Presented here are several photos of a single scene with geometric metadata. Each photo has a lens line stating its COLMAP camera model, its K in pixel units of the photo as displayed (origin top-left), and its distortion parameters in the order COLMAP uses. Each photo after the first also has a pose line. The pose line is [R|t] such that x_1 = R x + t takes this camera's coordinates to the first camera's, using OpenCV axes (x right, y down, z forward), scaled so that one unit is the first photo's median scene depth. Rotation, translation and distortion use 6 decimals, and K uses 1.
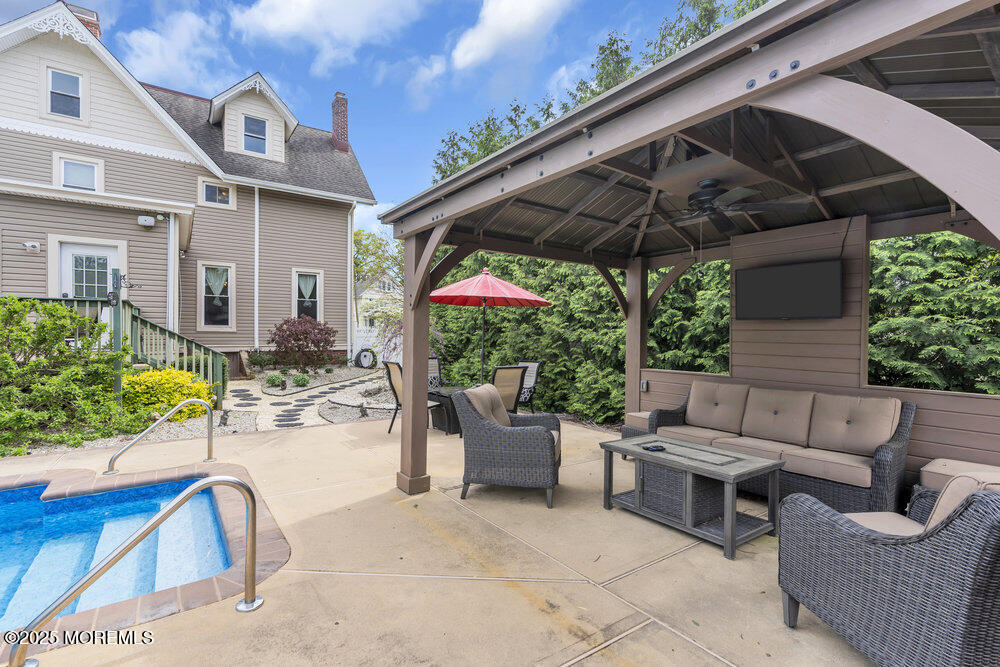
lens RADIAL K [[452.6, 0, 497.4], [0, 452.6, 331.9], [0, 0, 1]] dist [0.002155, 0.000682]
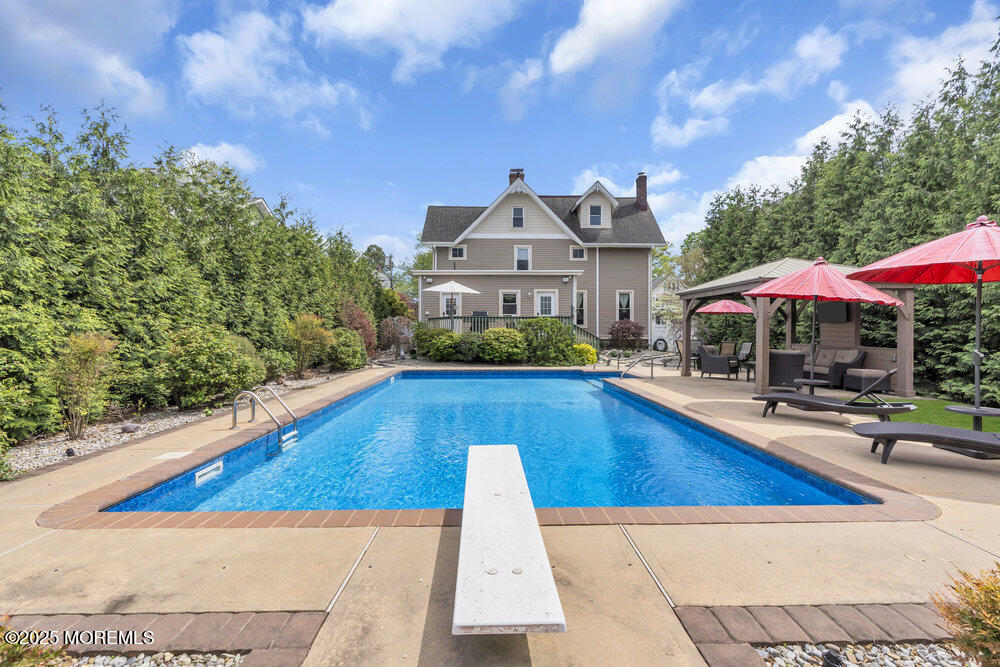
lens RADIAL K [[452.6, 0, 503.0], [0, 452.6, 327.5], [0, 0, 1]] dist [0.002155, 0.000682]
pose [[0.829272, -0.003055, -0.558837, 0.154926], [0.002038, 0.999995, -0.002443, 0.000795], [0.558842, 0.000887, 0.829274, -0.697182]]
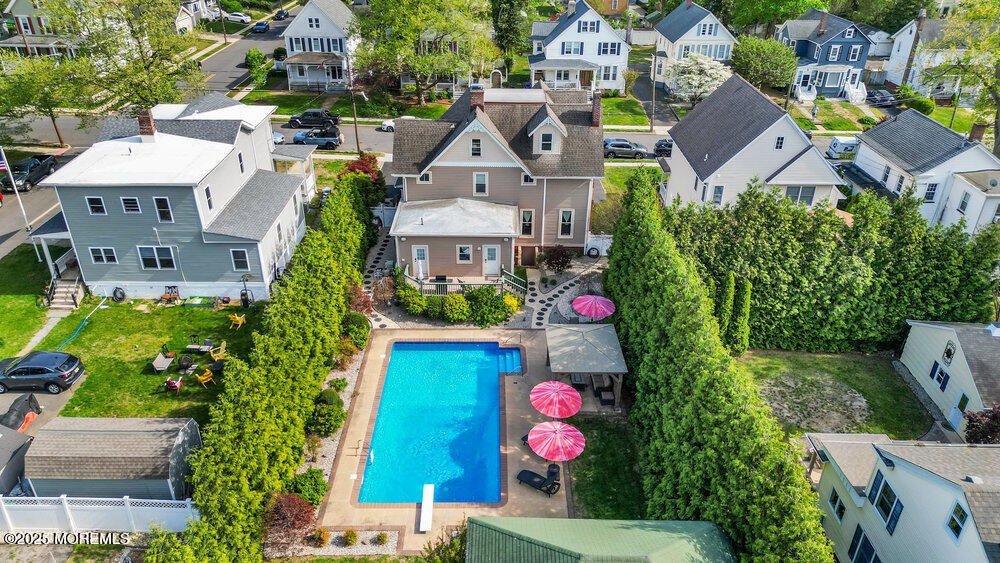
lens RADIAL K [[697.8, 0, 497.9], [0, 697.8, 279.8], [0, 0, 1]] dist [0.081044, 0.001149]
pose [[0.814480, 0.288453, -0.503405, 1.051014], [-0.004204, 0.870565, 0.492036, -1.507545], [0.580176, -0.398637, 0.710270, -1.602275]]
